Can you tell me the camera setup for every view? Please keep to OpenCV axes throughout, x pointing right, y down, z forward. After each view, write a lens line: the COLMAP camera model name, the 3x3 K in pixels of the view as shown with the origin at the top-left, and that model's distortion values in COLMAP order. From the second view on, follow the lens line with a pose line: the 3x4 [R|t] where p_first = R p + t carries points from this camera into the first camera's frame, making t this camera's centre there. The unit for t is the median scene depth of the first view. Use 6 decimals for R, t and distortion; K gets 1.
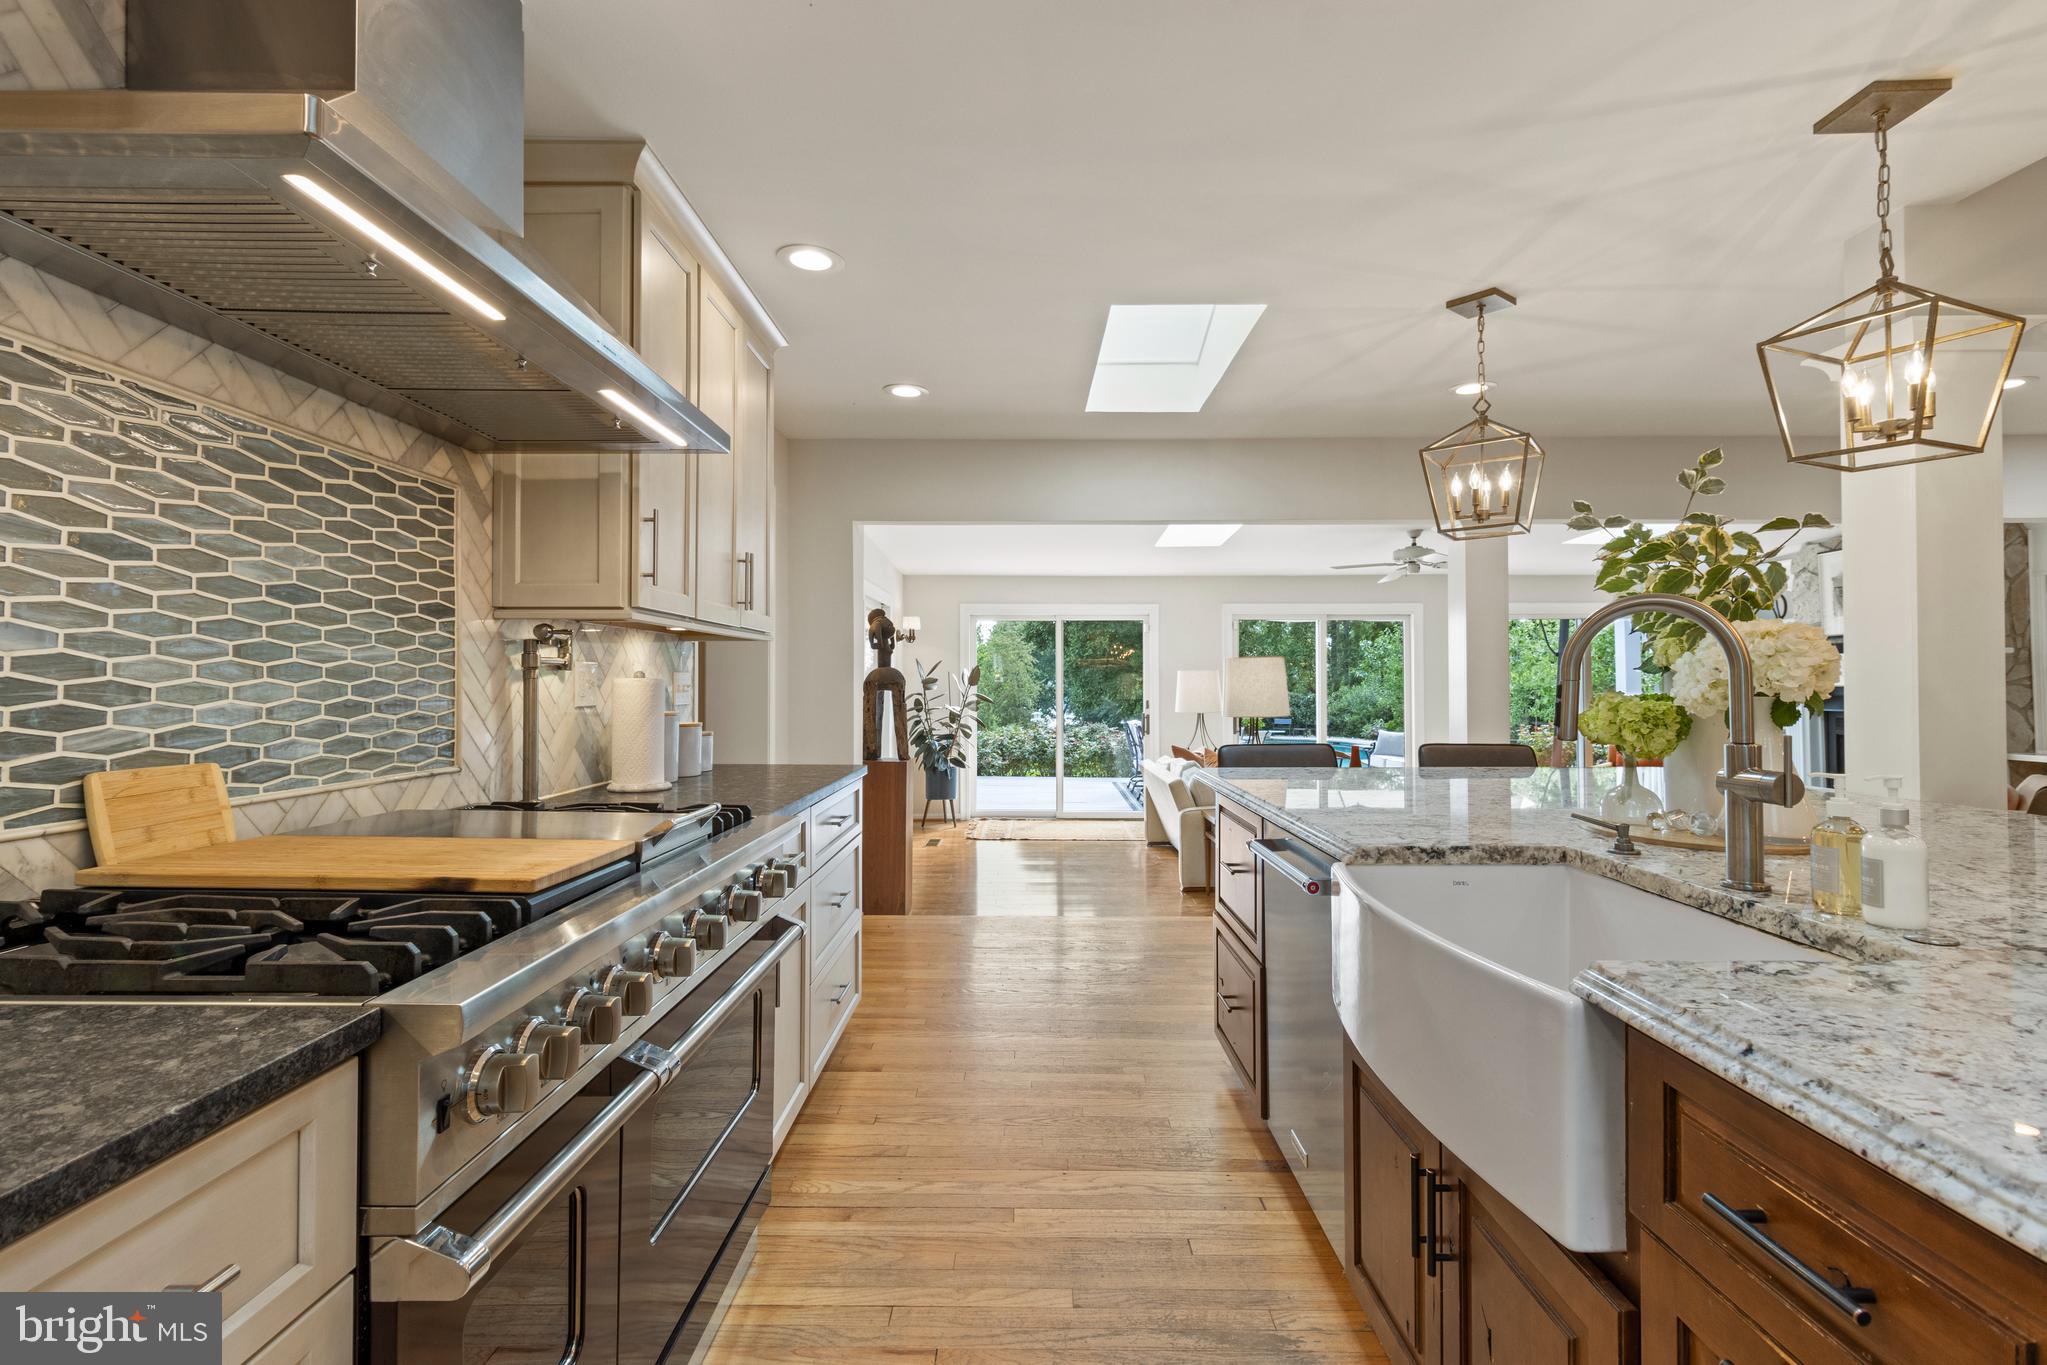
lens RADIAL K [[946.4, 0, 1024.5], [0, 946.4, 670.9], [0, 0, 1]] dist [0.001638, -0.000107]
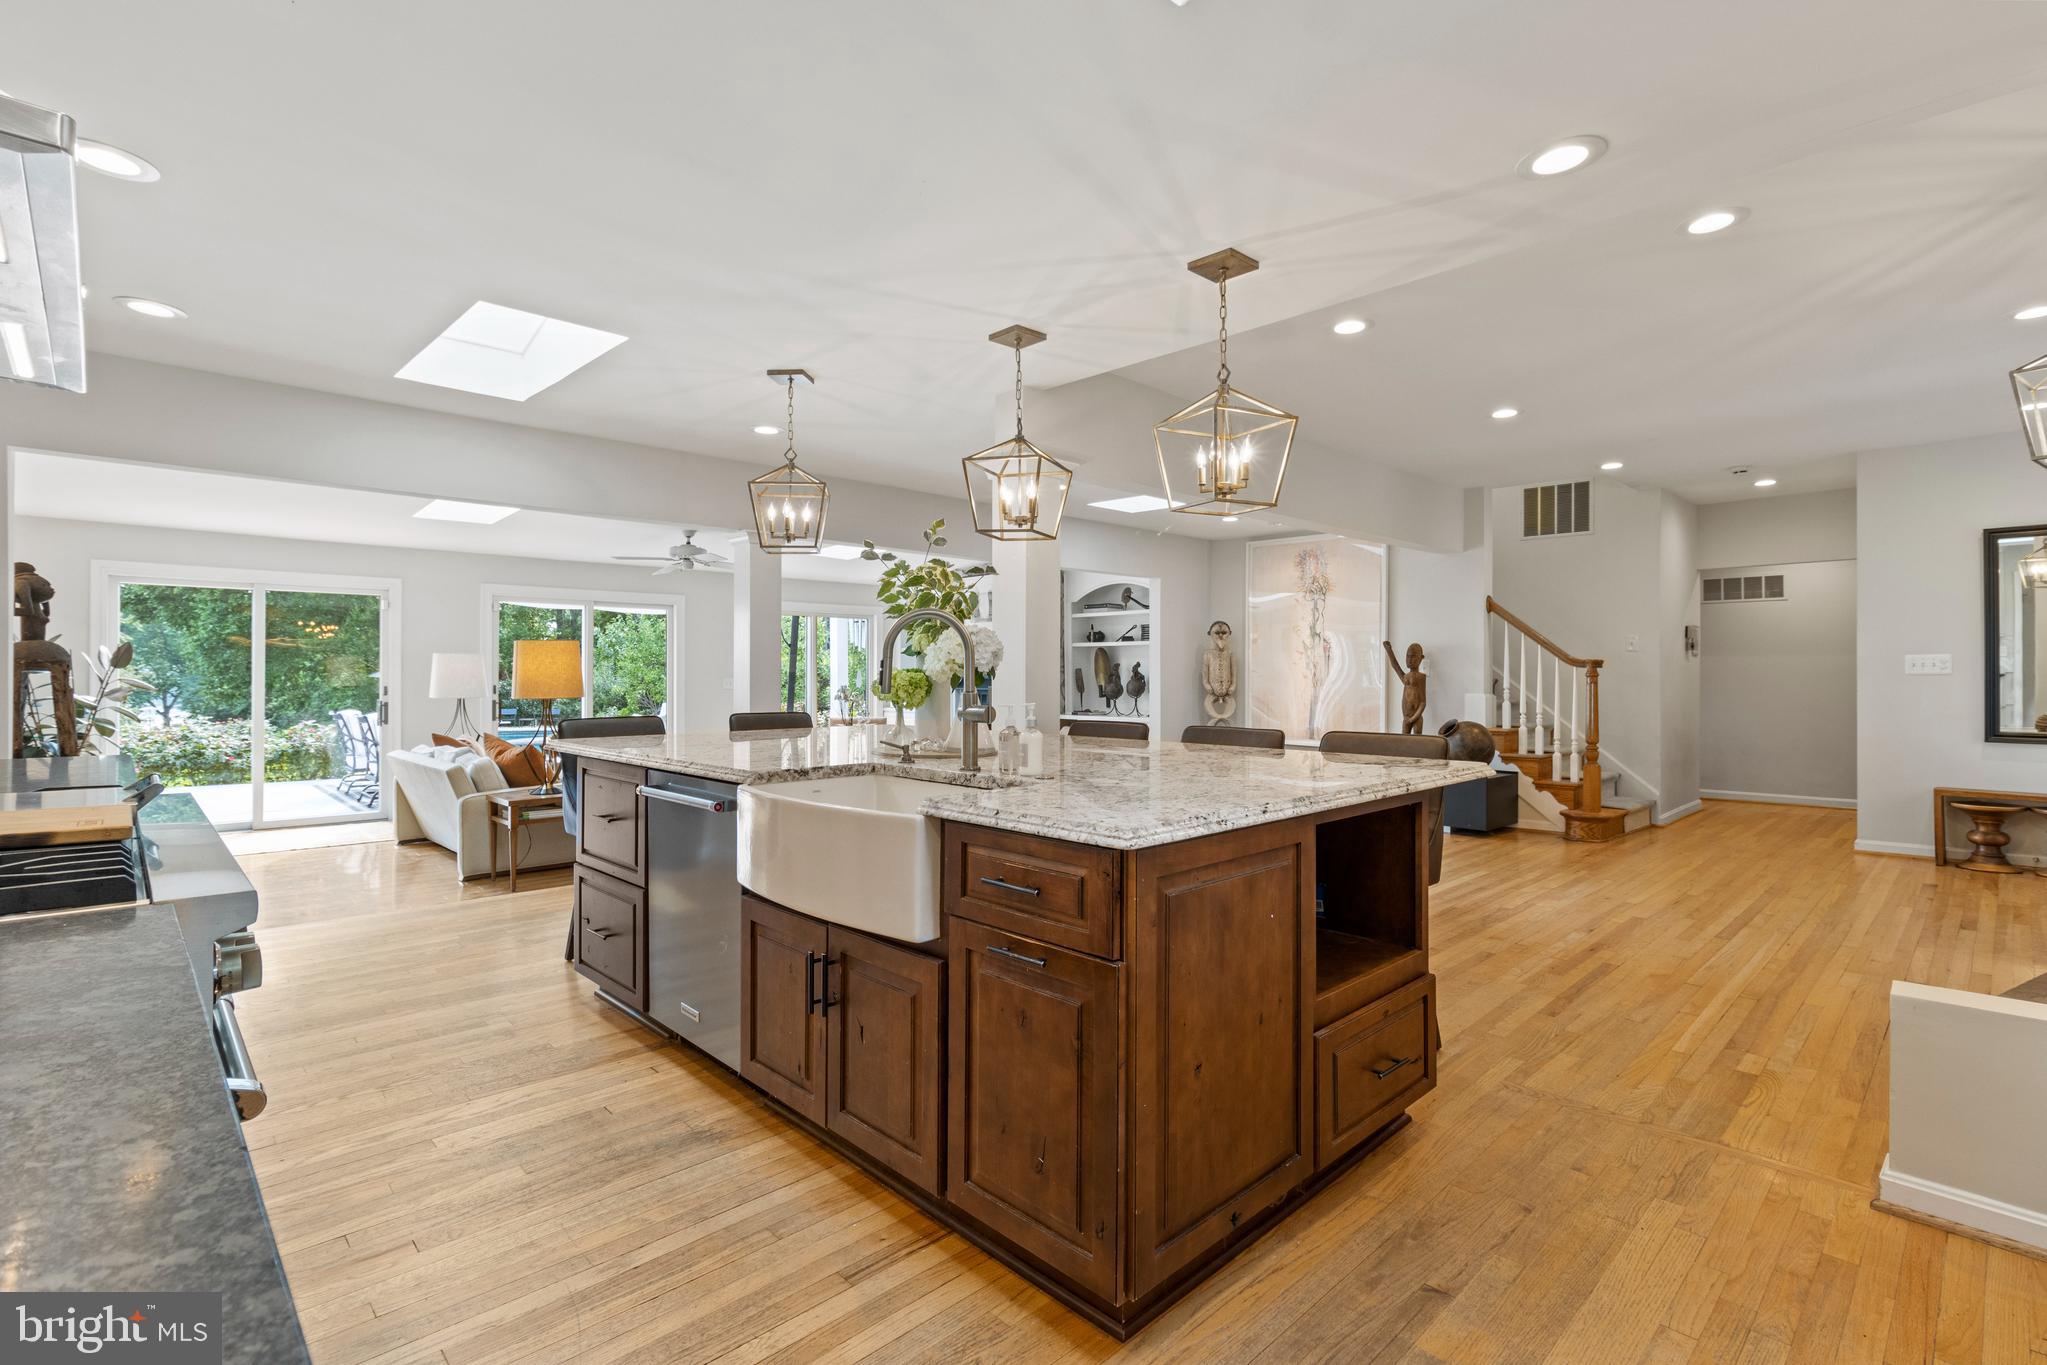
lens RADIAL K [[951.9, 0, 1023.5], [0, 951.9, 682.5], [0, 0, 1]] dist [-0.000371, -0.000273]
pose [[0.713386, -0.004138, 0.700759, -0.319403], [-0.012884, 0.999736, 0.019020, 0.014282], [-0.700652, -0.022597, 0.713145, -0.271747]]
